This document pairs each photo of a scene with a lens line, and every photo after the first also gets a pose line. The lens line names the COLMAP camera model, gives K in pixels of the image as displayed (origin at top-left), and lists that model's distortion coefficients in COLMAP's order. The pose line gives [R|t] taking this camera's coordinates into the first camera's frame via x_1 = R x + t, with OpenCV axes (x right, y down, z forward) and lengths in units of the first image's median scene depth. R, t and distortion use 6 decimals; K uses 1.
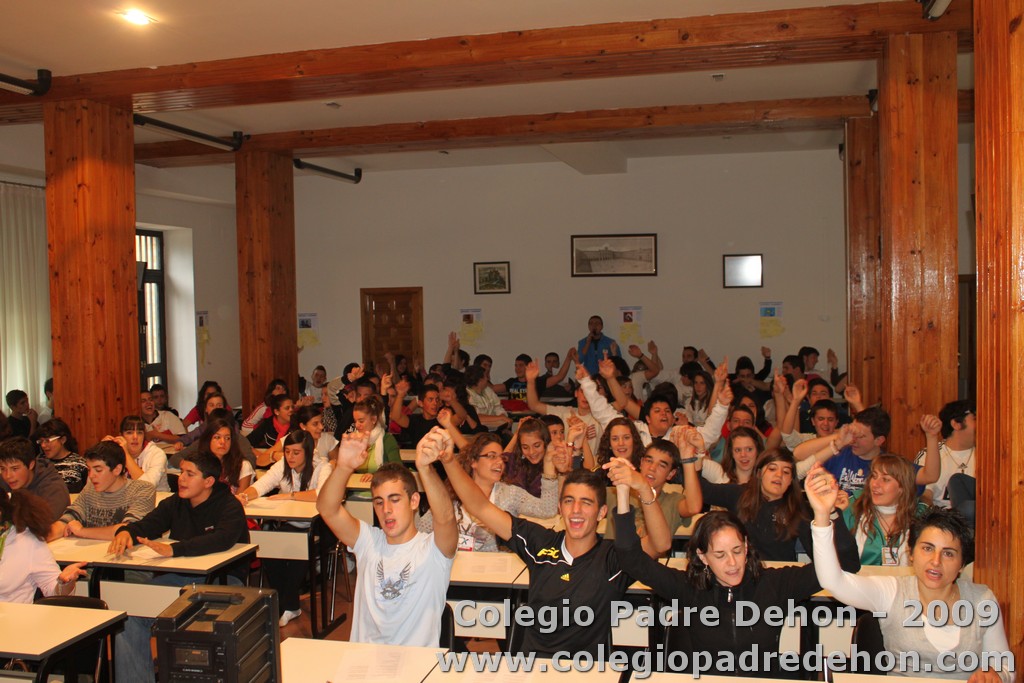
lens RADIAL K [[1005.4, 0, 512.0], [0, 1005.4, 341.5], [0, 0, 1]] dist [0.006085, 0.001514]
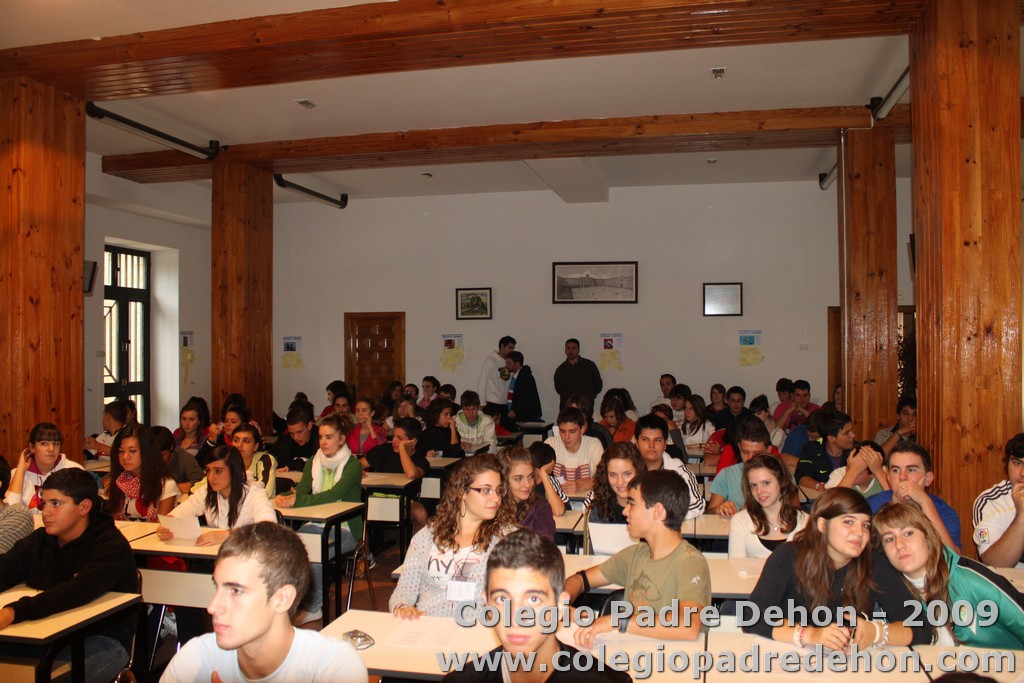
lens RADIAL K [[880.9, 0, 512.0], [0, 880.9, 341.5], [0, 0, 1]] dist [-0.087221, 0.096008]
pose [[0.999659, 0.017431, 0.019435, 0.002708], [-0.016567, 0.998904, -0.043773, 0.018476], [-0.020177, 0.043436, 0.998852, 0.169395]]
